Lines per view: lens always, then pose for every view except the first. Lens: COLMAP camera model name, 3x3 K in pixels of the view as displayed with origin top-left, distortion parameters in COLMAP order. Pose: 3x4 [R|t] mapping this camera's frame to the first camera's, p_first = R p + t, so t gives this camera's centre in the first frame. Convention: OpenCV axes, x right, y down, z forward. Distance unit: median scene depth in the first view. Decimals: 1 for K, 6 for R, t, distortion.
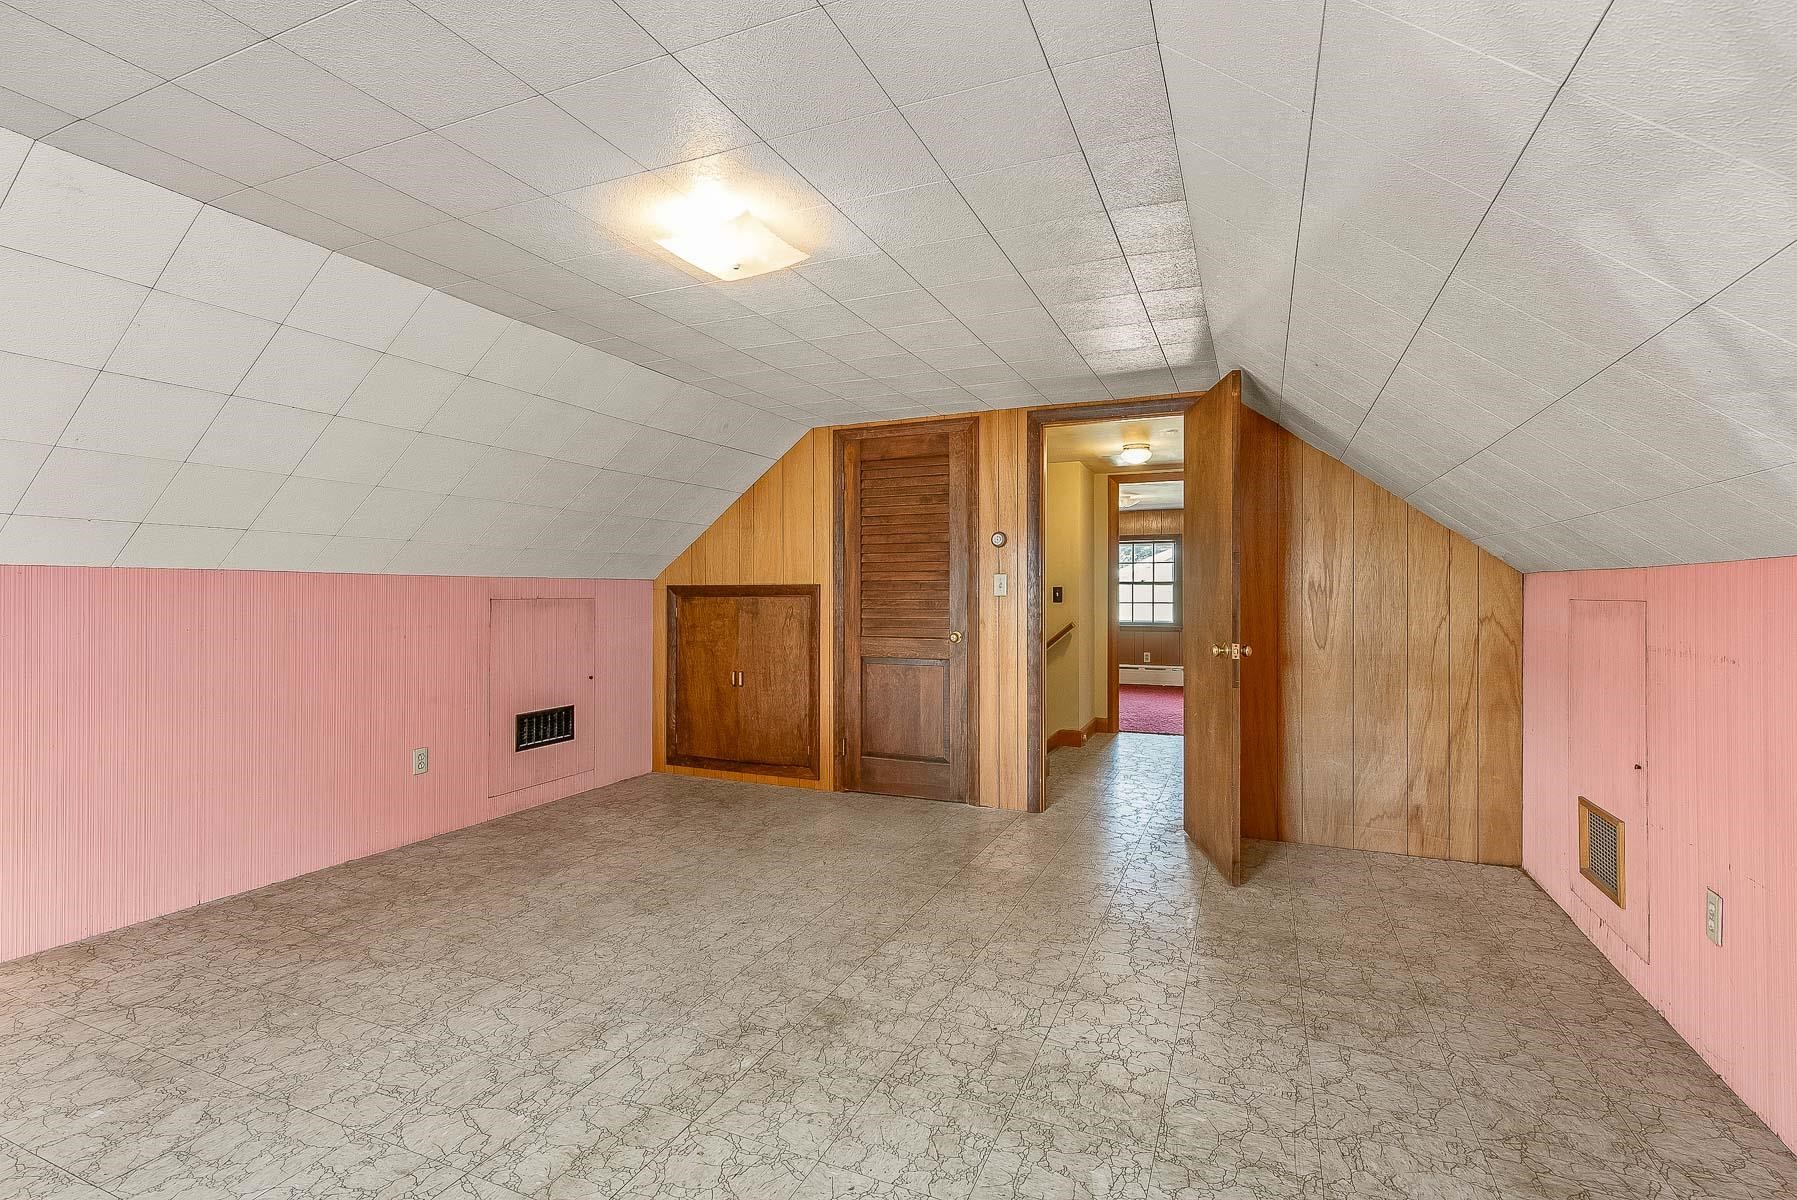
lens RADIAL K [[819.7, 0, 894.0], [0, 819.7, 597.8], [0, 0, 1]] dist [0.022562, -0.000678]
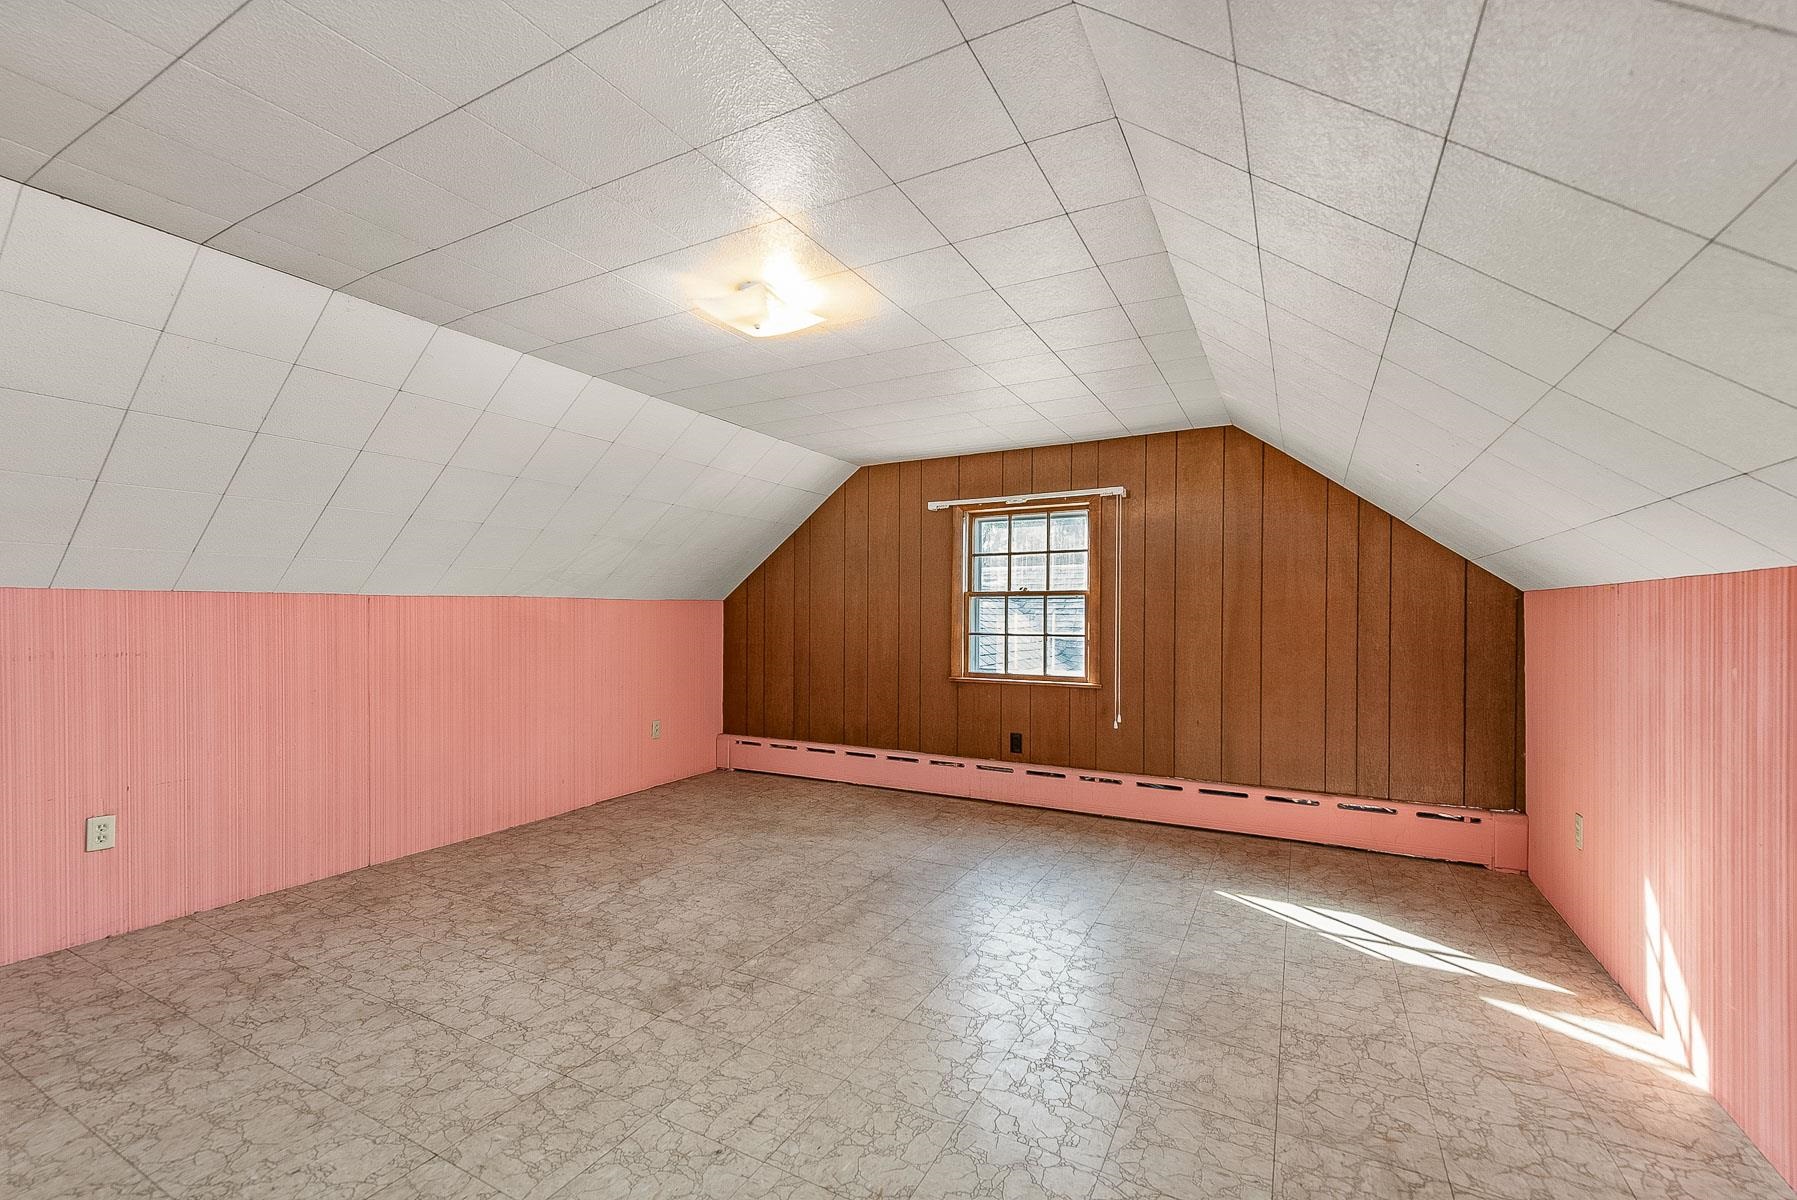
lens RADIAL K [[748.5, 0, 898.5], [0, 748.5, 608.1], [0, 0, 1]] dist [0.014490, -0.000471]
pose [[-0.996808, 0.001045, 0.079823, -0.463283], [0.000656, 0.999988, -0.004891, -0.004691], [-0.079827, -0.004823, -0.996797, 1.989721]]
